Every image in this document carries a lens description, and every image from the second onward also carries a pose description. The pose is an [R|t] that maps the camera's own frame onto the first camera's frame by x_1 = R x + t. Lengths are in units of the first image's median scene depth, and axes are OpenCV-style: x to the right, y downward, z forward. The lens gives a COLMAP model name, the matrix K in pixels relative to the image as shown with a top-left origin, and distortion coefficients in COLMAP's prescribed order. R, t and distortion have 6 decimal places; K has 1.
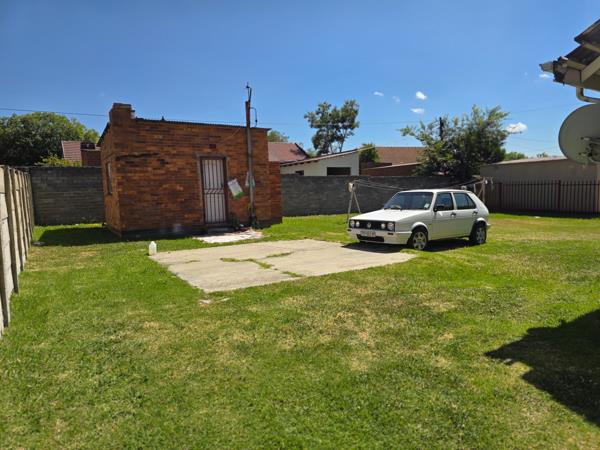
lens RADIAL K [[380.0, 0, 304.0], [0, 380.0, 223.0], [0, 0, 1]] dist [0.054900, -0.003660]
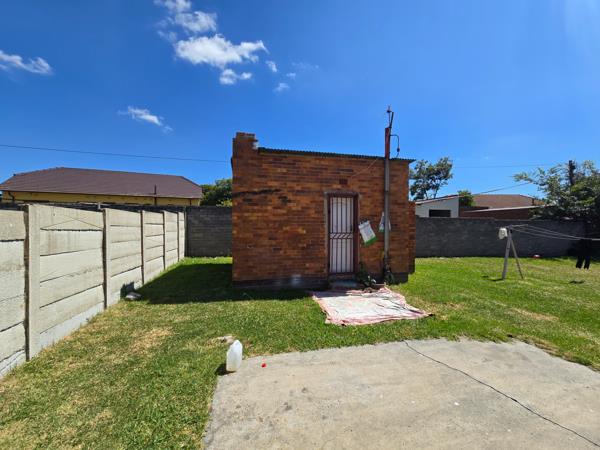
lens RADIAL K [[240.9, 0, 302.4], [0, 240.9, 229.0], [0, 0, 1]] dist [0.000506, 0.000079]
pose [[0.937767, 0.040248, -0.344926, -0.132852], [-0.062423, 0.996619, -0.053420, -0.062820], [0.341610, 0.071627, 0.937109, 0.469944]]
